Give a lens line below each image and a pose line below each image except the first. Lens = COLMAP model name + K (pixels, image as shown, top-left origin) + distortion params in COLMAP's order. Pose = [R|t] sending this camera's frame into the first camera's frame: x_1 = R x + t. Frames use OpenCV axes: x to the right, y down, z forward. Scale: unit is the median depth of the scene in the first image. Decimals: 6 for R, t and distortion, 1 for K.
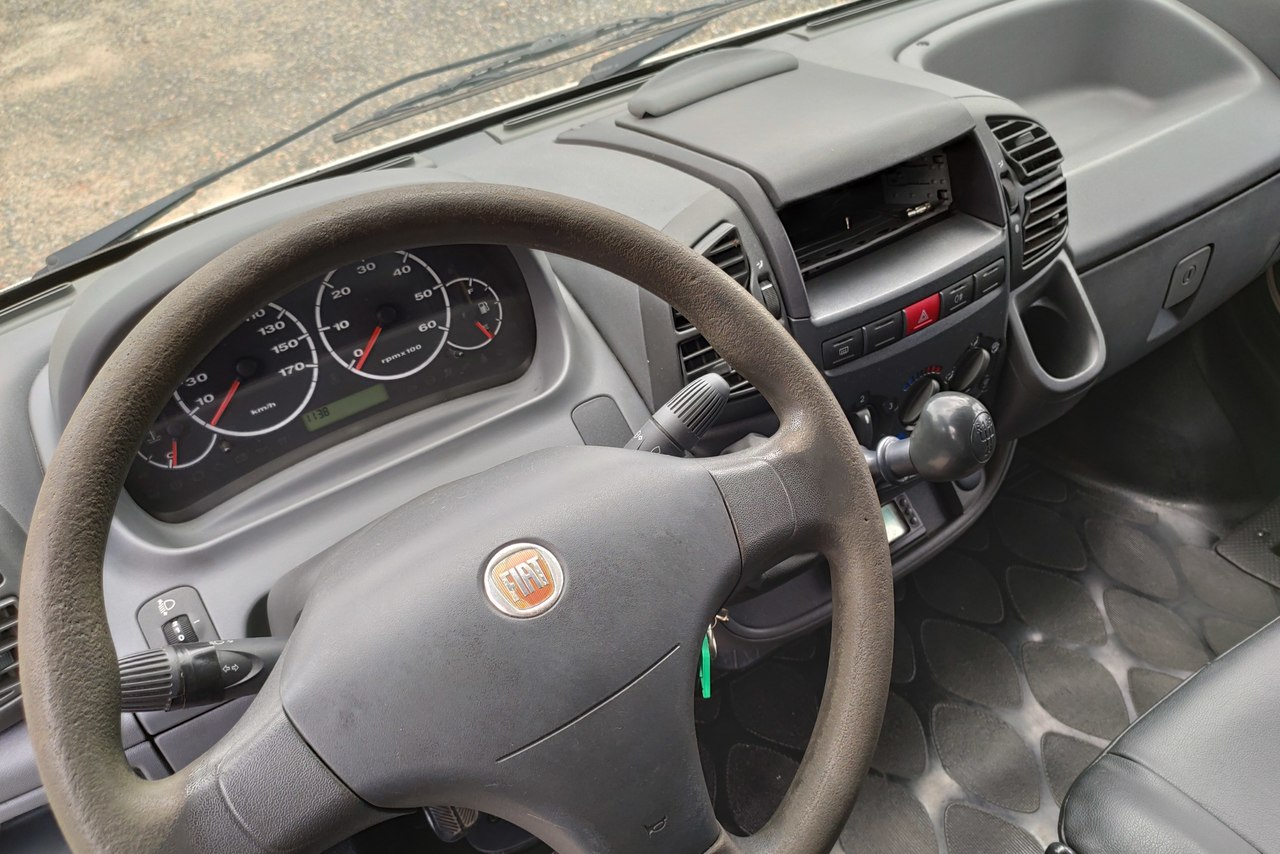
lens RADIAL K [[1016.6, 0, 654.4], [0, 1016.6, 420.9], [0, 0, 1]] dist [0.045380, -0.075417]
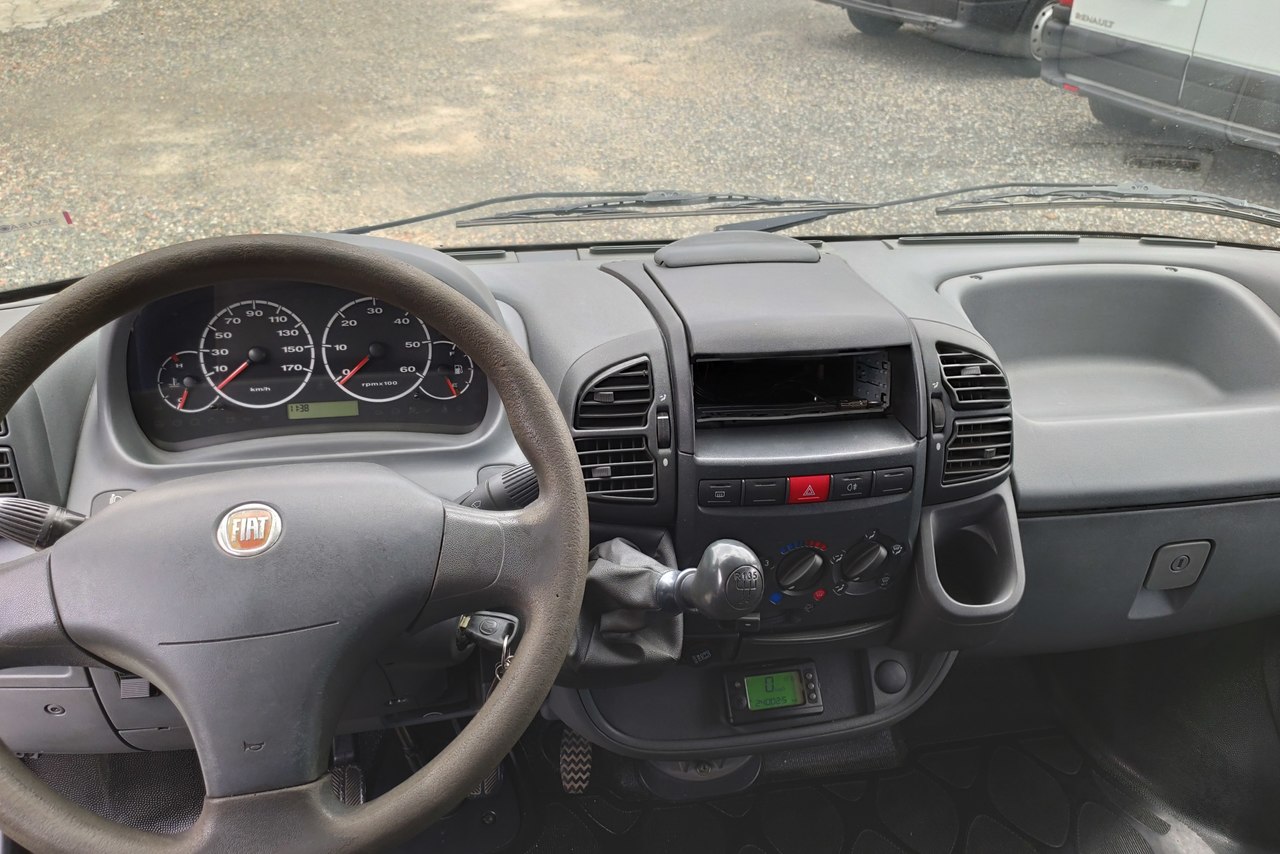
lens RADIAL K [[993.1, 0, 635.0], [0, 993.1, 409.7], [0, 0, 1]] dist [0.055199, -0.047439]
pose [[0.917631, 0.291837, -0.269785, 0.334868], [-0.330045, 0.937743, -0.108204, -0.006542], [0.221411, 0.188333, 0.956822, -0.078524]]
